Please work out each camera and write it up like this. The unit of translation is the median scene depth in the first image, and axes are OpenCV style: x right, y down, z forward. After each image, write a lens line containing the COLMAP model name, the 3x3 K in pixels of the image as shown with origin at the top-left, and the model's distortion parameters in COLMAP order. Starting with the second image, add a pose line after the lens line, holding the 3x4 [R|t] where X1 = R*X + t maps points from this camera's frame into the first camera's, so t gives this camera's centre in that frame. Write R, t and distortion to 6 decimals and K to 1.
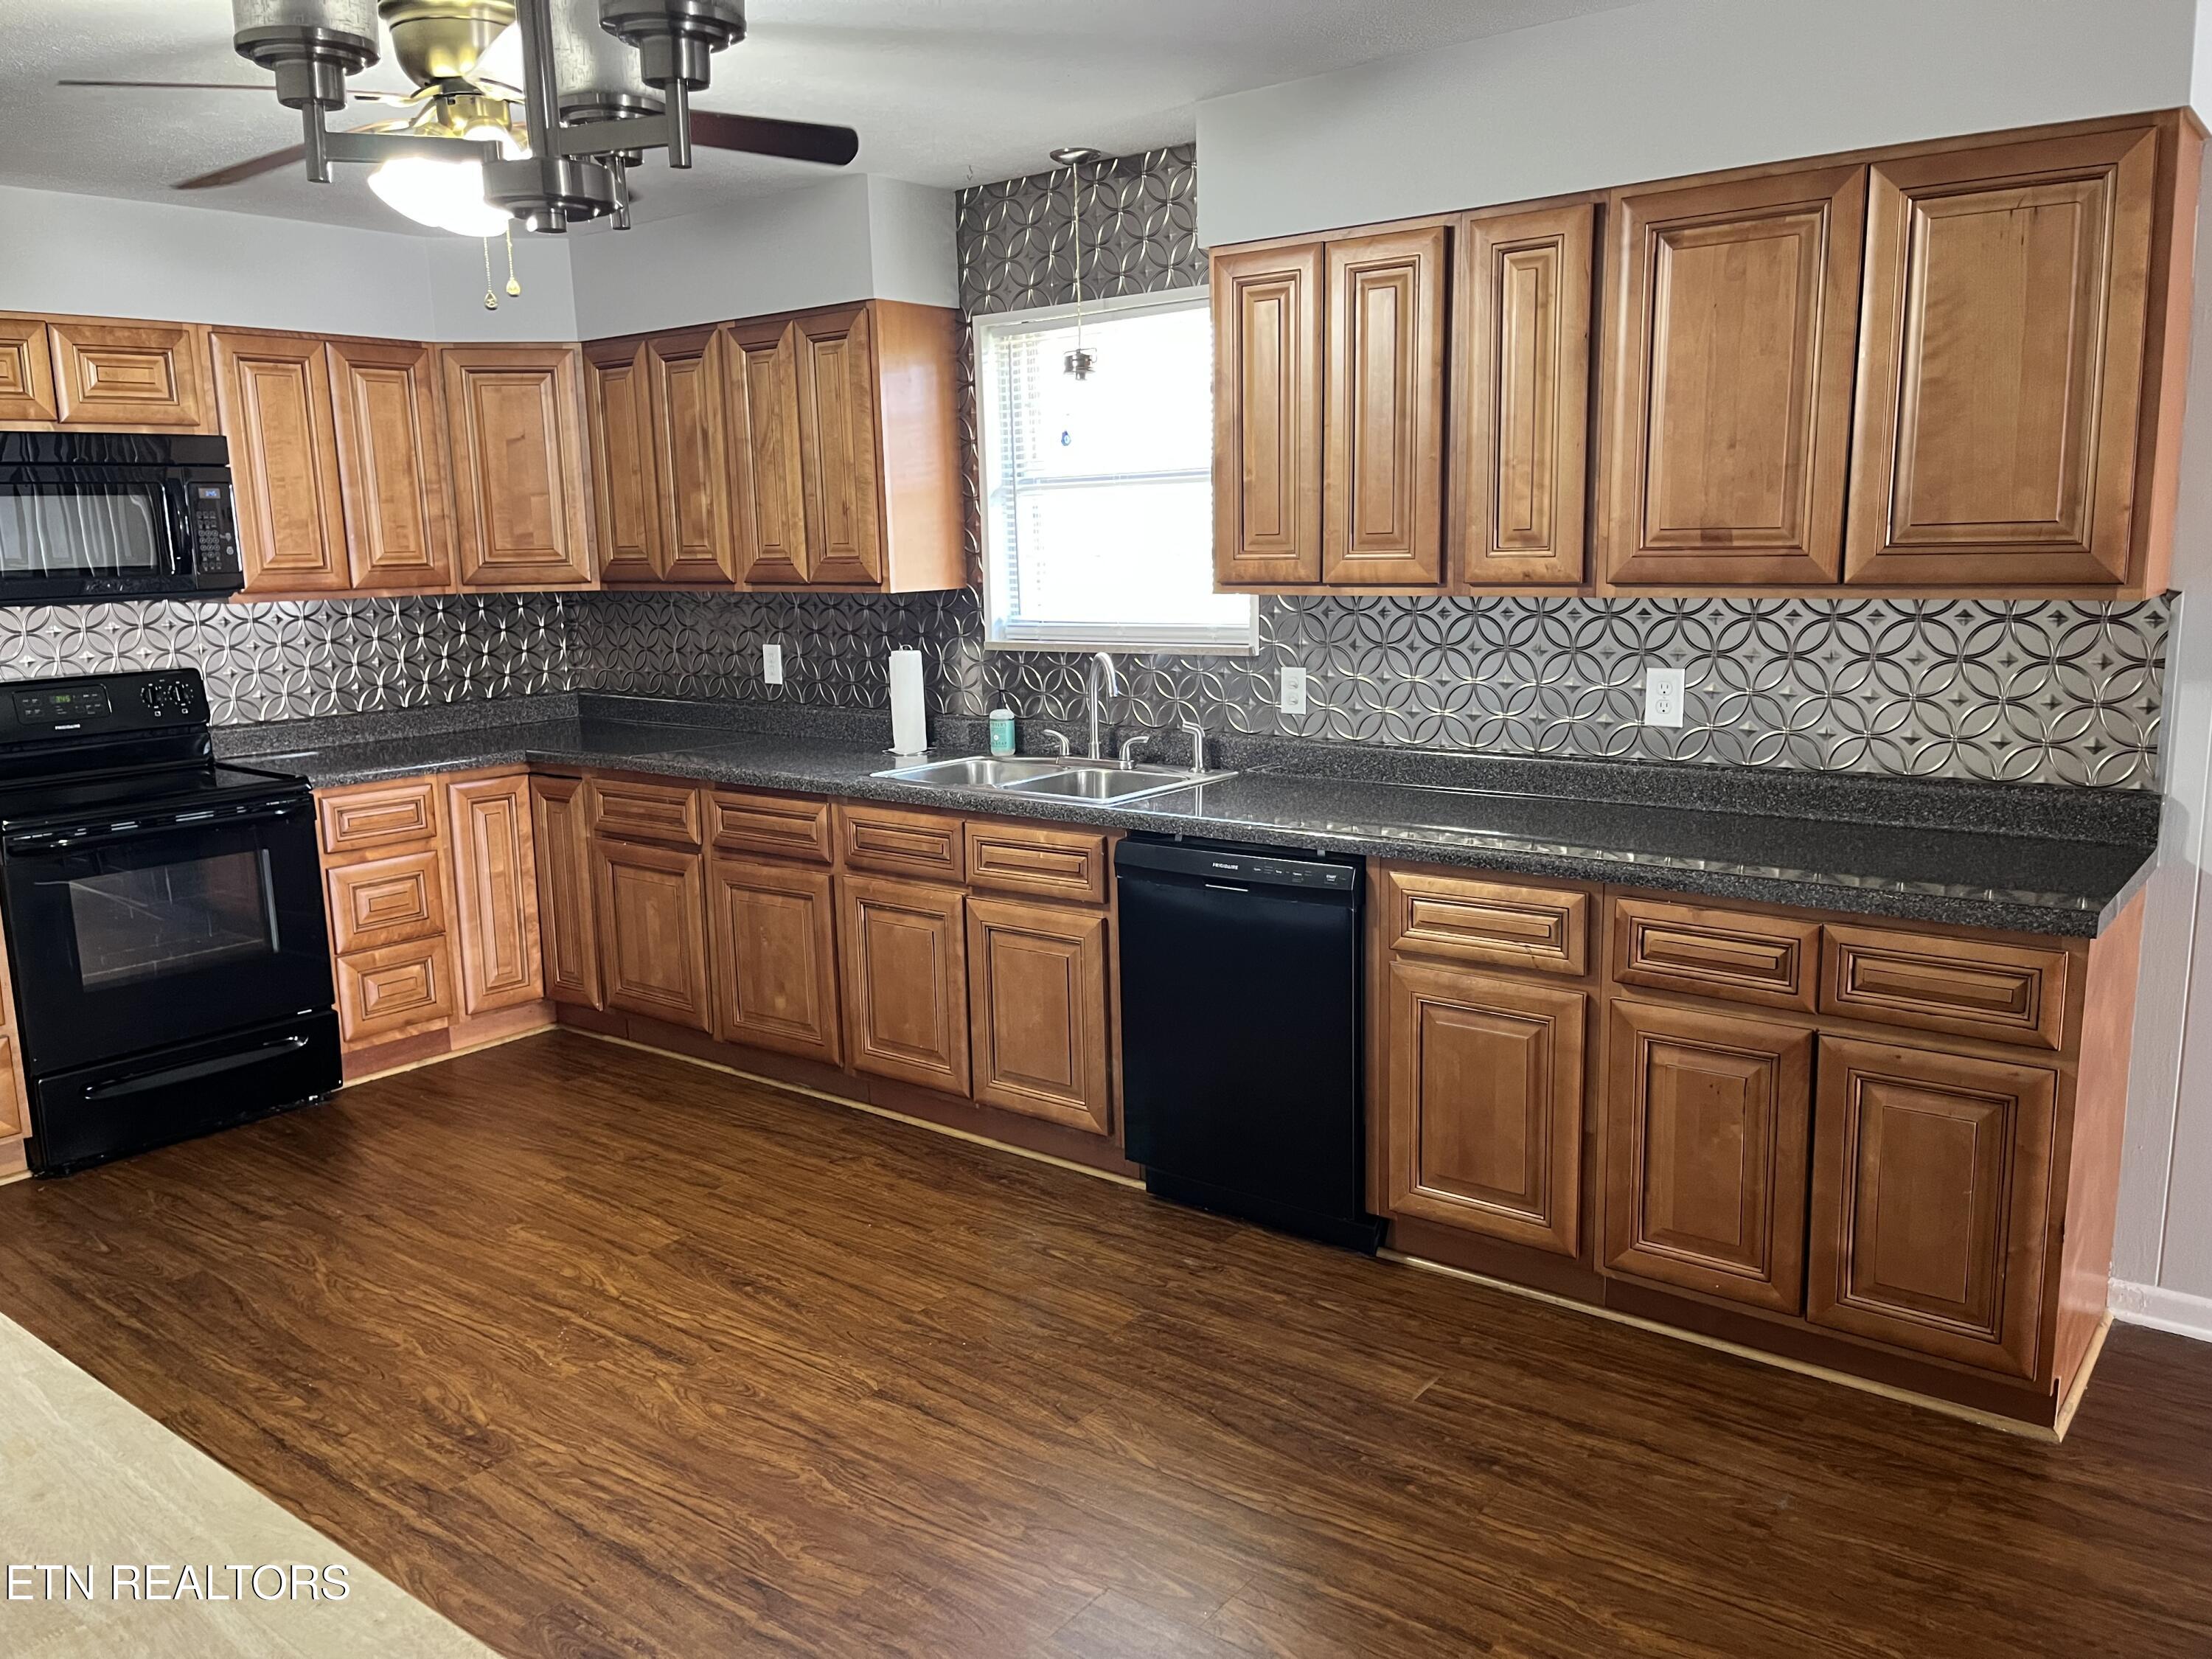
lens RADIAL K [[1671.5, 0, 1100.6], [0, 1671.5, 831.7], [0, 0, 1]] dist [0.066121, -0.095067]
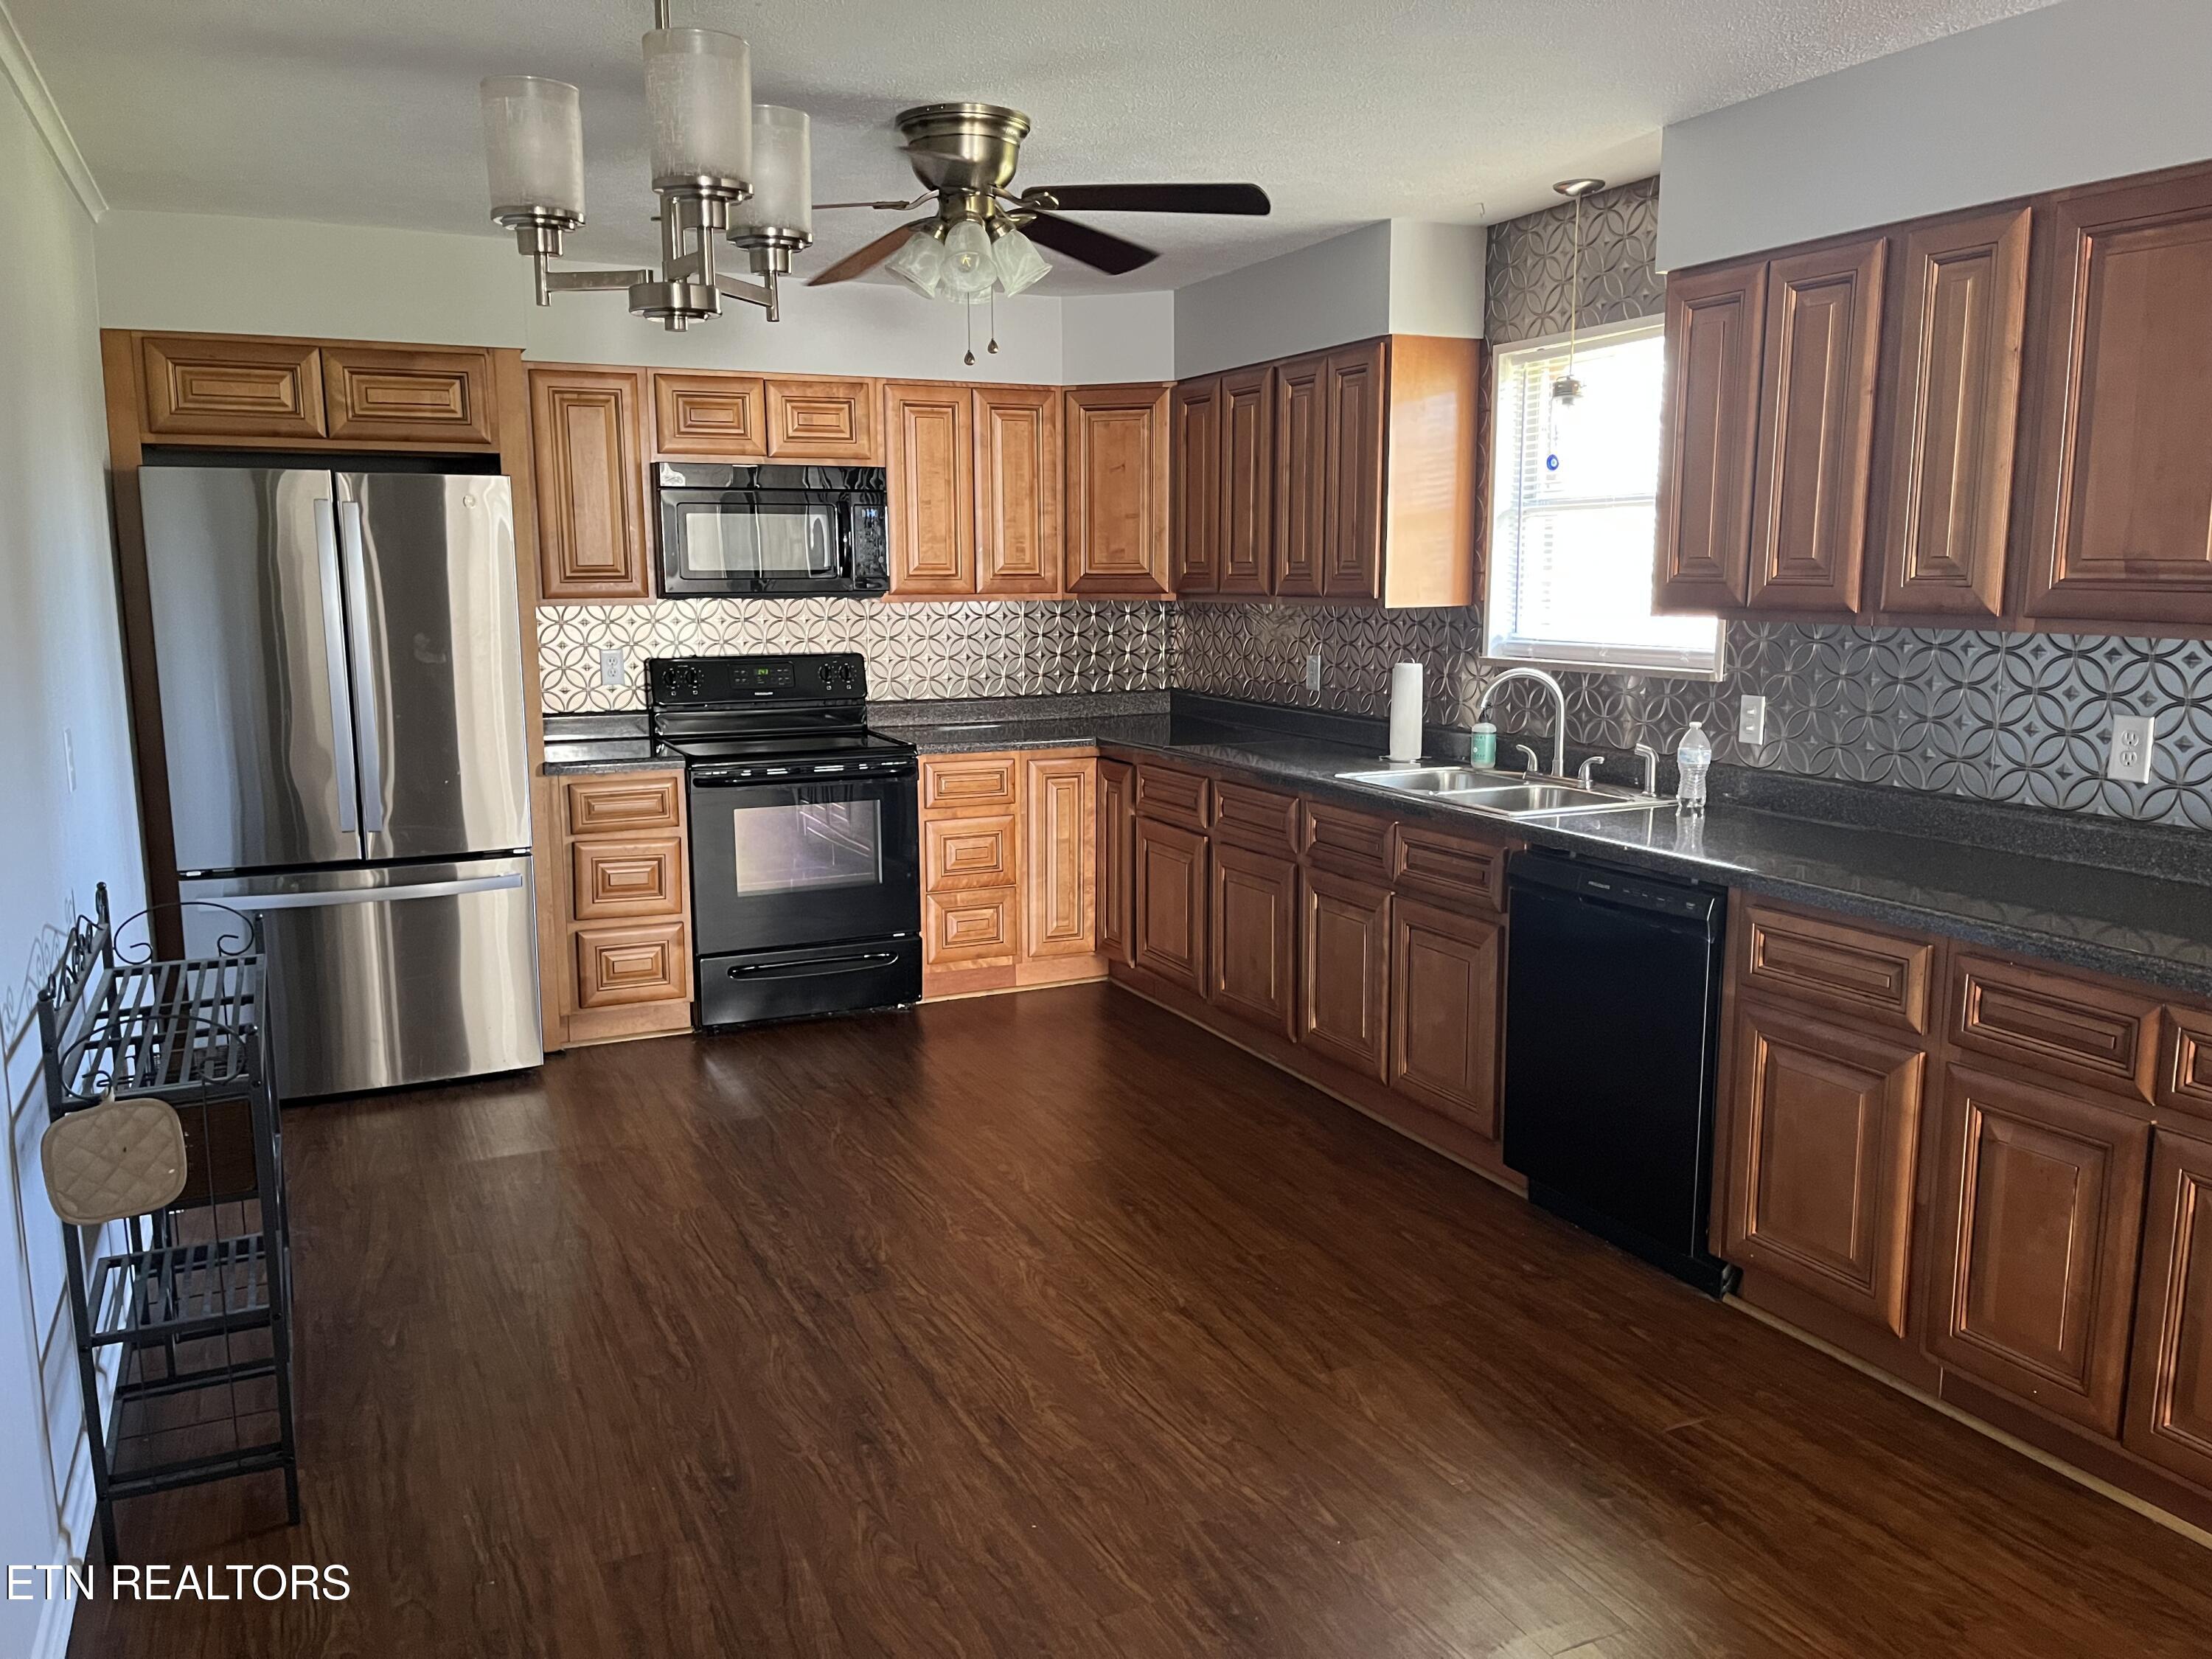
lens RADIAL K [[1671.5, 0, 1090.2], [0, 1671.5, 819.2], [0, 0, 1]] dist [0.066121, -0.095067]
pose [[0.892931, 0.087076, -0.441692, 0.196353], [-0.095521, 0.995422, 0.003132, 0.006084], [0.439943, 0.039394, 0.897161, -0.035153]]
